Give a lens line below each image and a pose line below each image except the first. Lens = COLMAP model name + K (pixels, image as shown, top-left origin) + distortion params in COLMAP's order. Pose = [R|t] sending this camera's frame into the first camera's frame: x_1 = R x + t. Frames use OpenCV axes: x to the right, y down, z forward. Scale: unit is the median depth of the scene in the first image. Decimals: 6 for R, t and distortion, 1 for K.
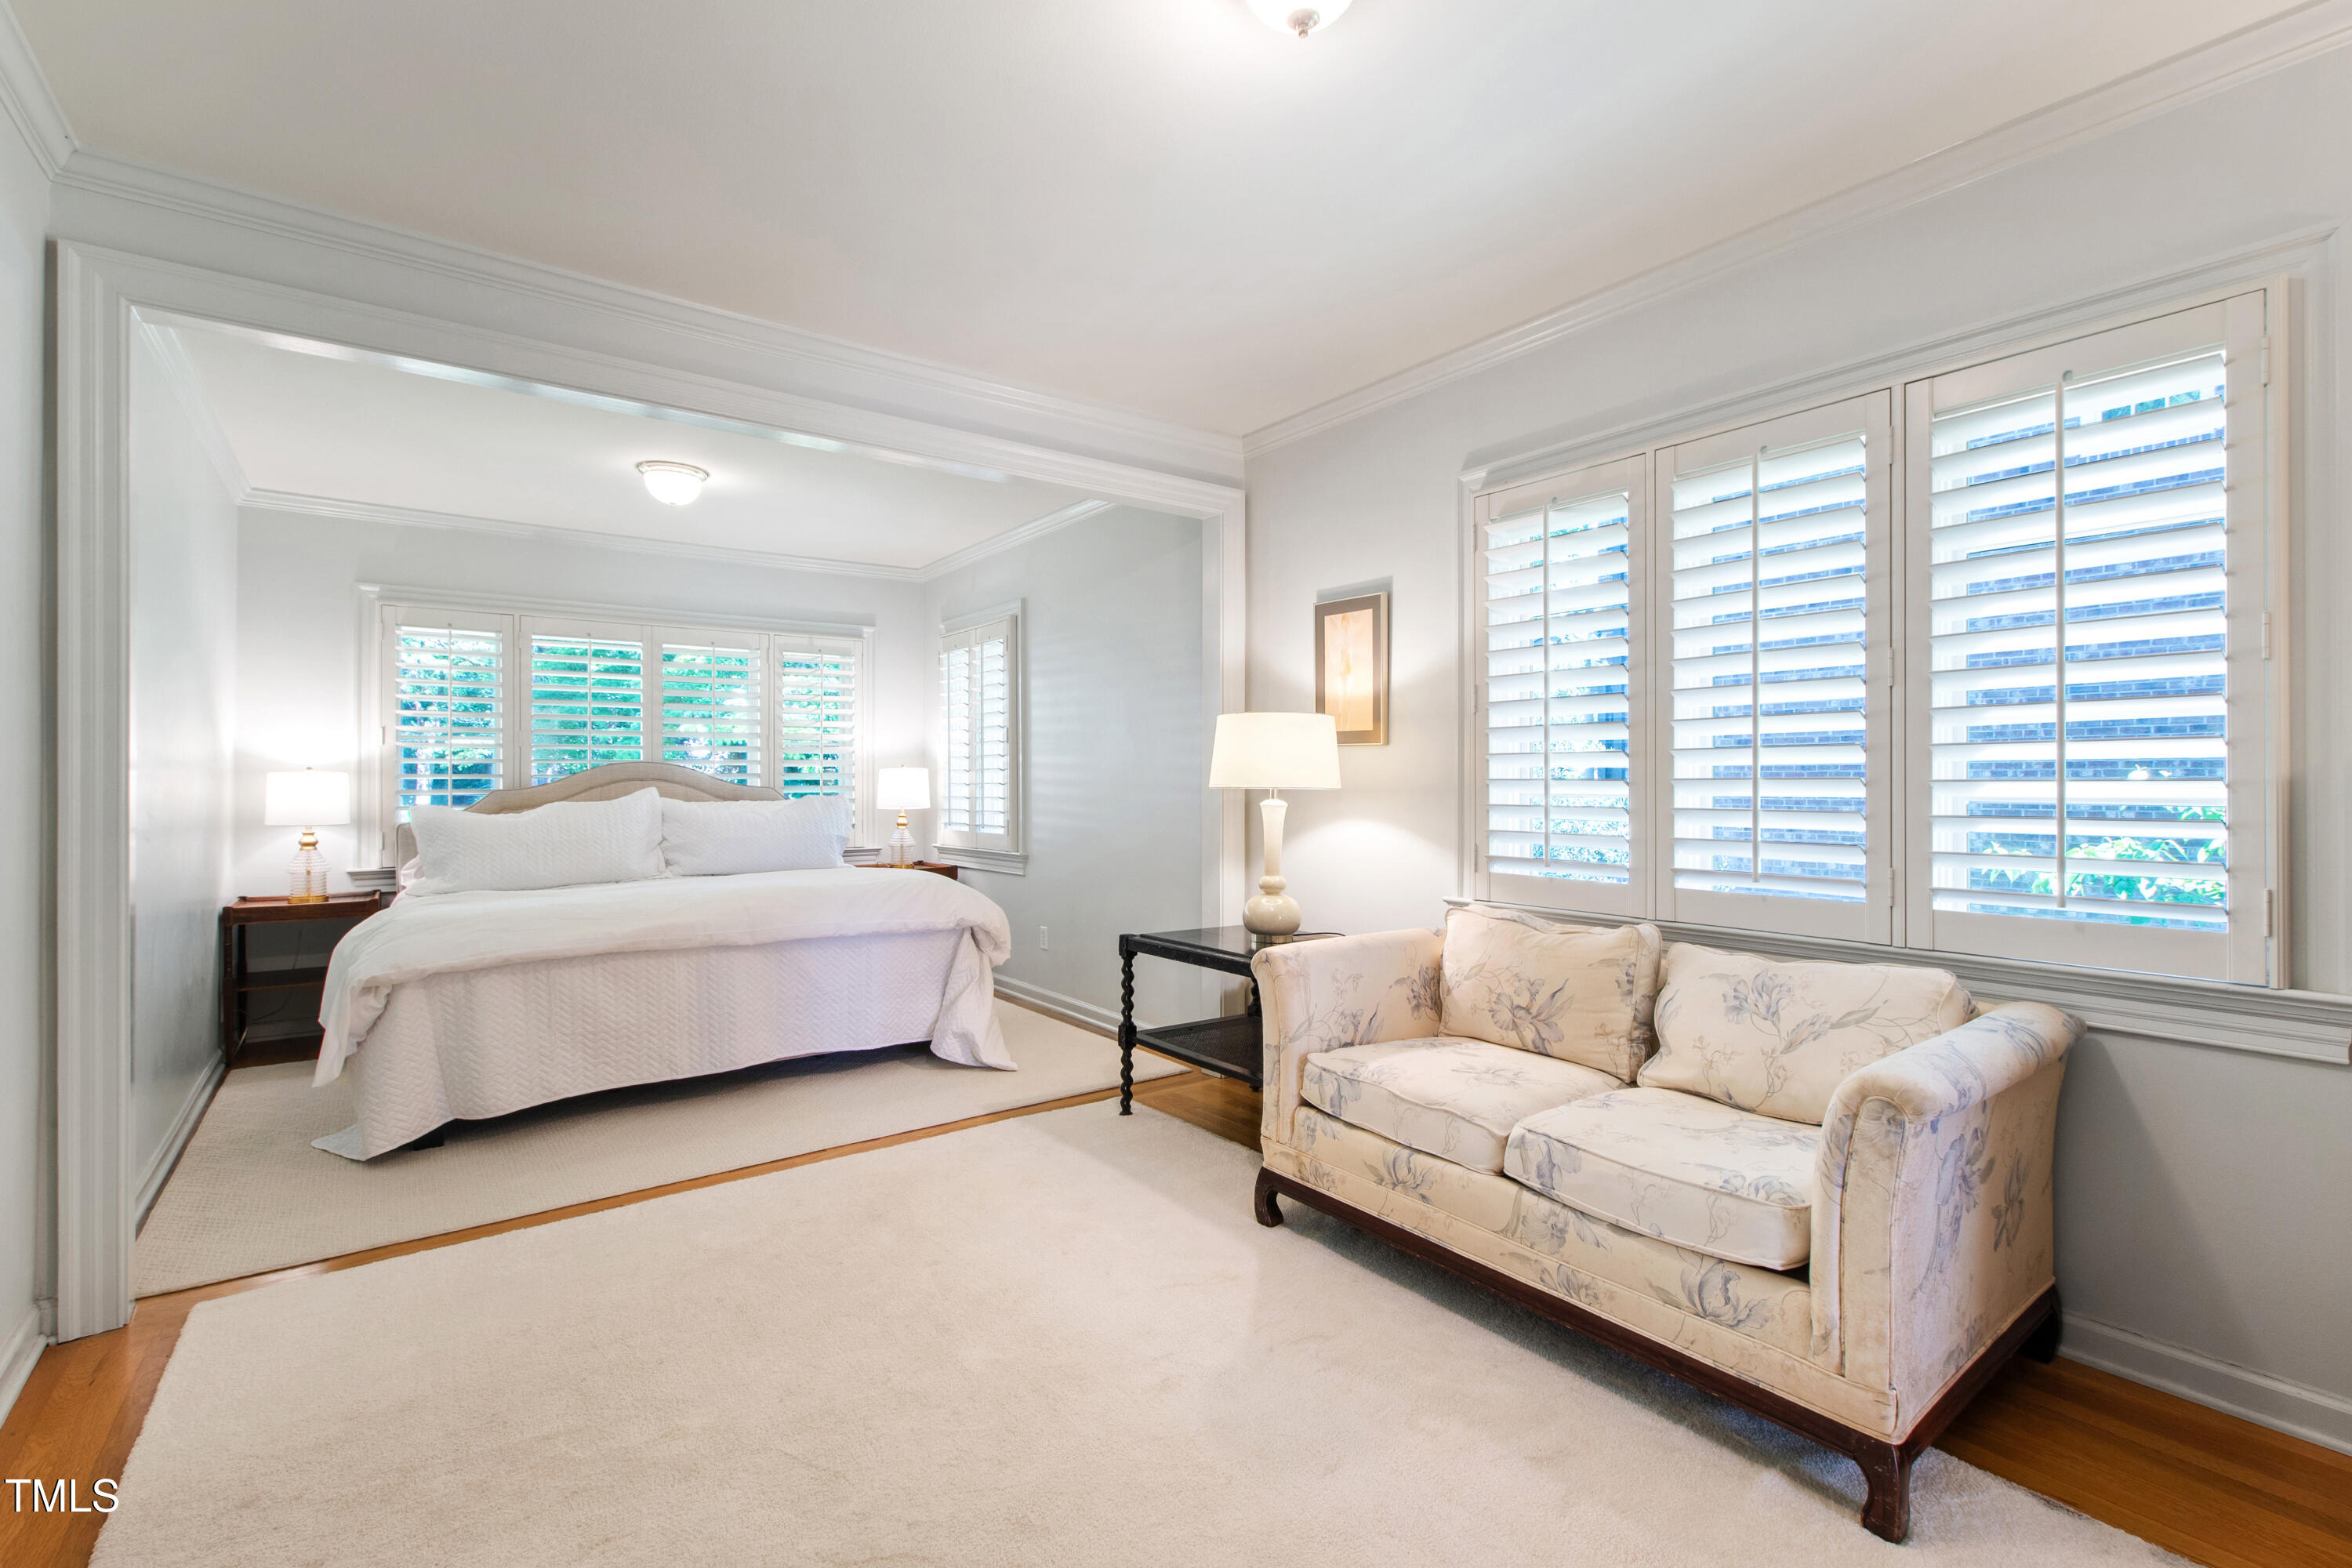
lens RADIAL K [[1098.5, 0, 1266.7], [0, 1098.5, 778.5], [0, 0, 1]] dist [0.003615, -0.000069]
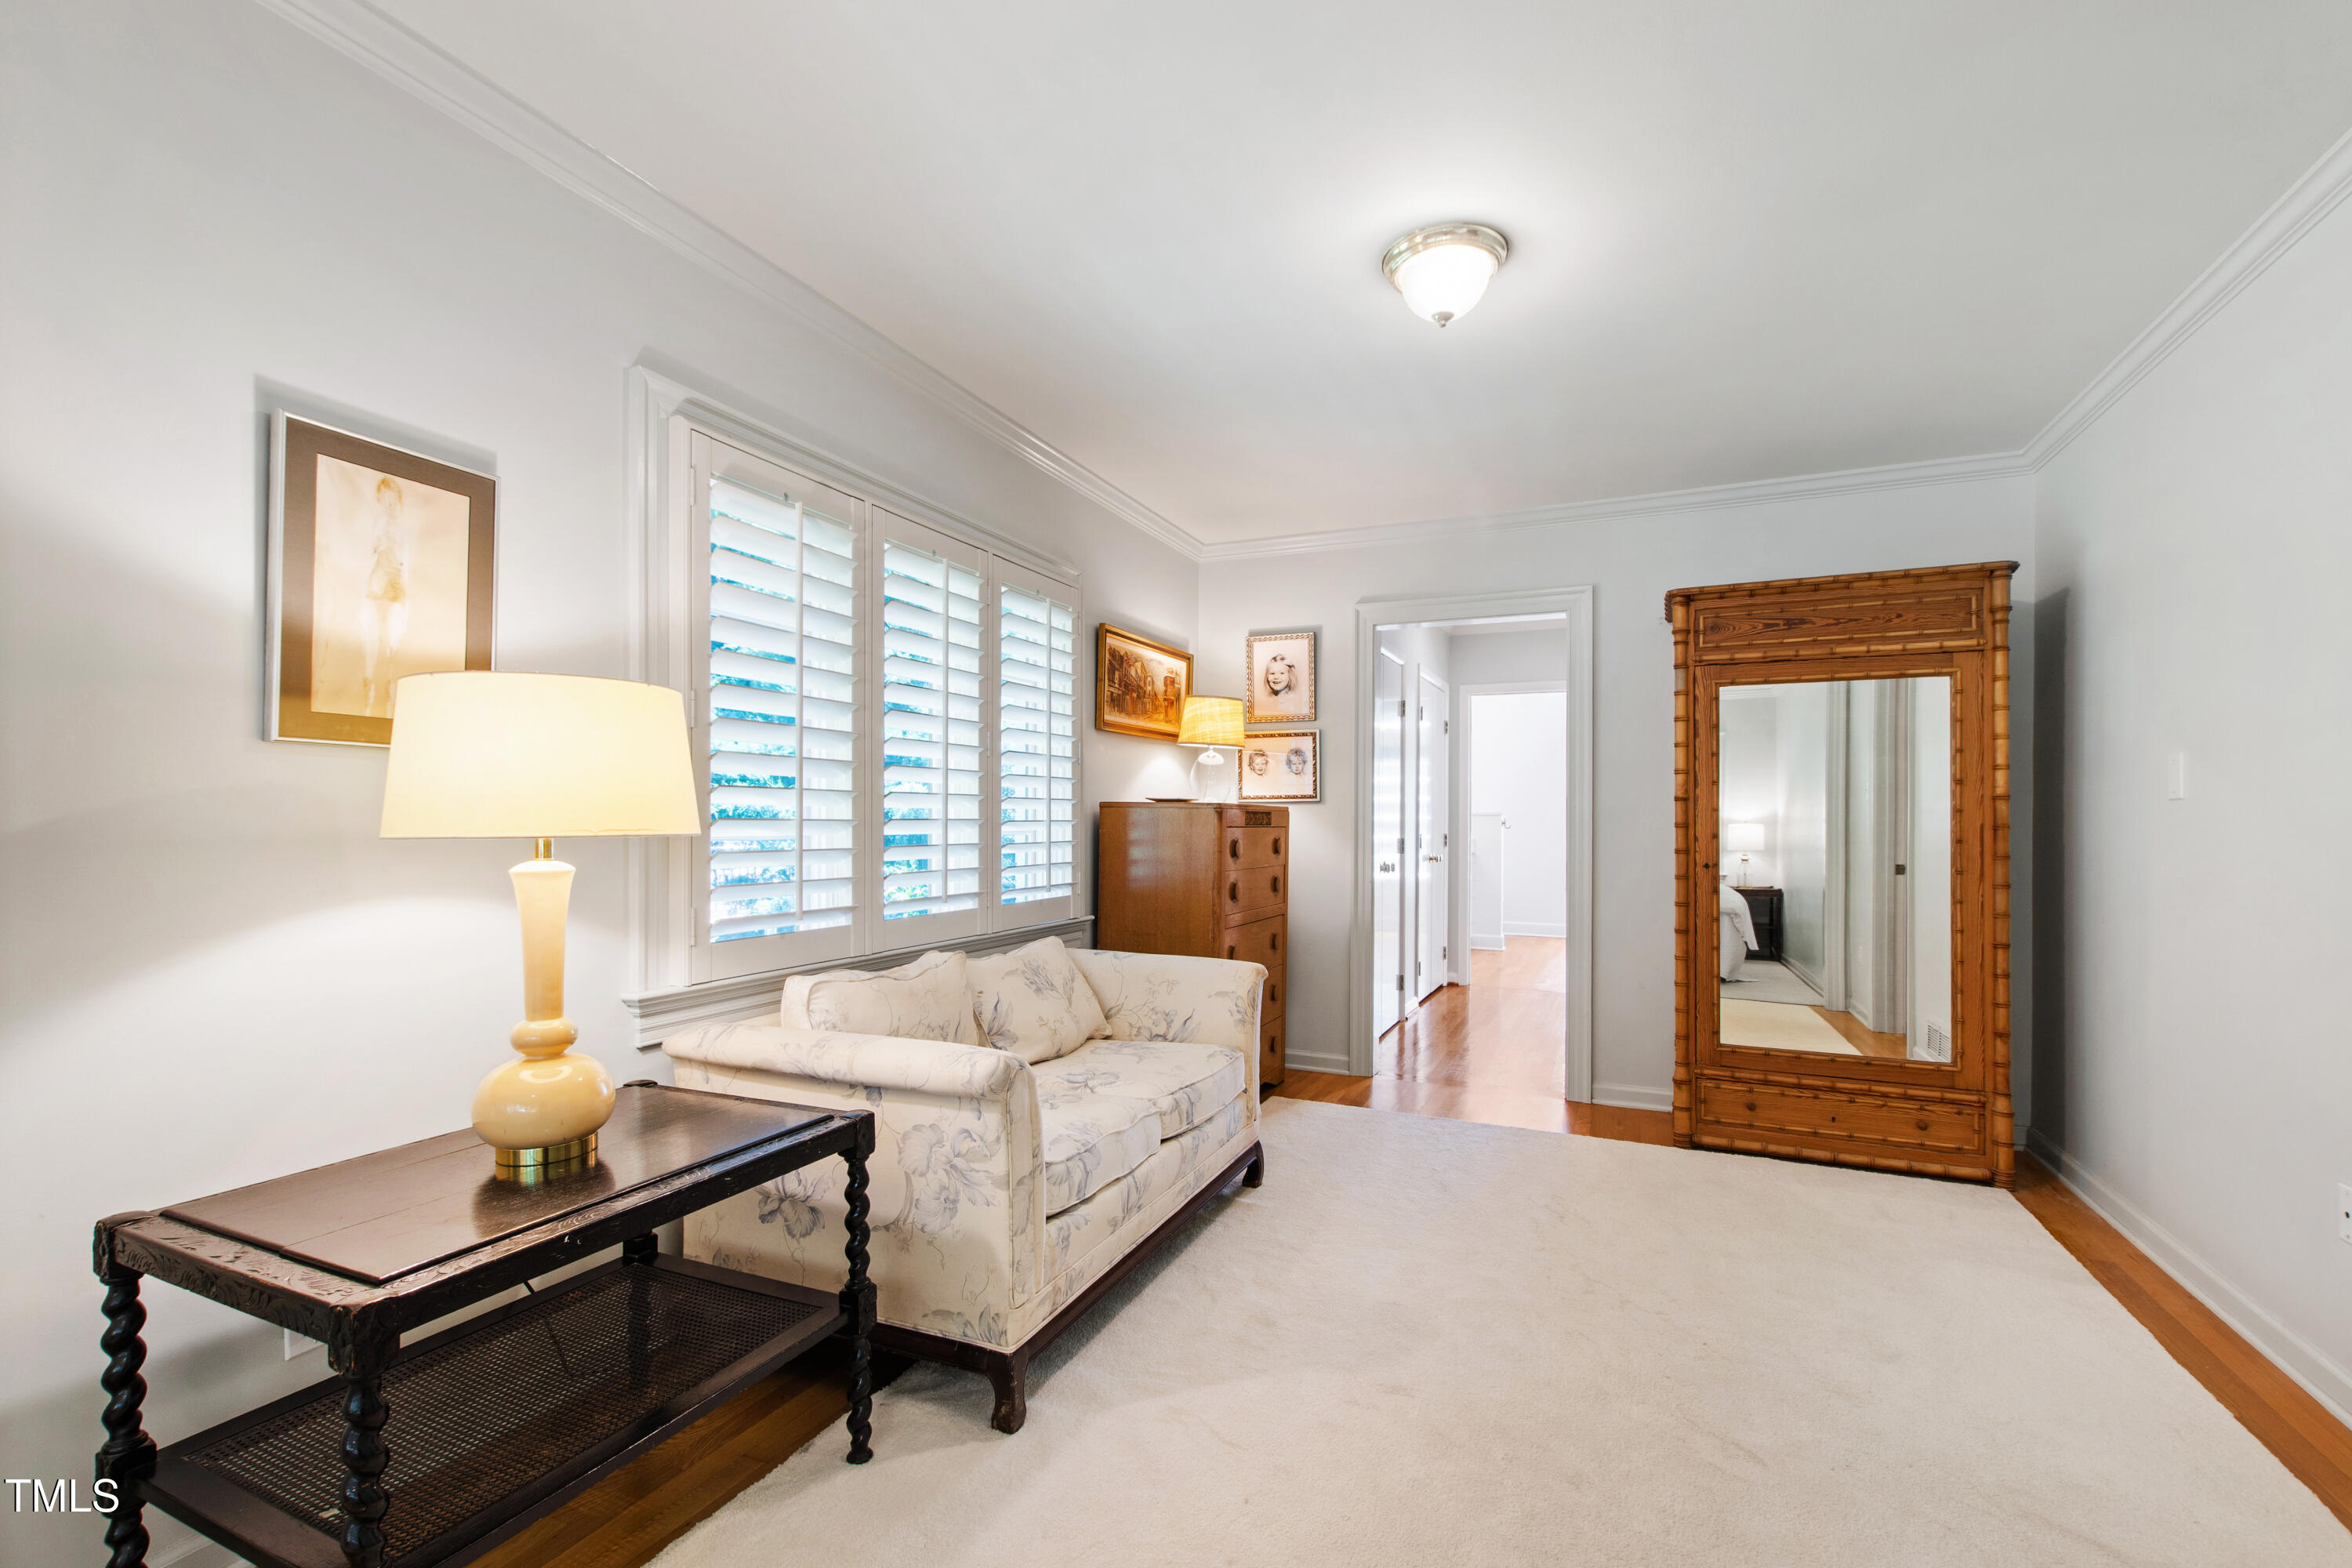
lens RADIAL K [[1024.5, 0, 1163.1], [0, 1024.5, 824.6], [0, 0, 1]] dist [0.003201, -0.000877]
pose [[-0.435372, 0.002137, 0.900248, -0.587429], [0.001468, 0.999998, -0.001663, 0.006090], [-0.900249, 0.000598, -0.435374, 1.081706]]
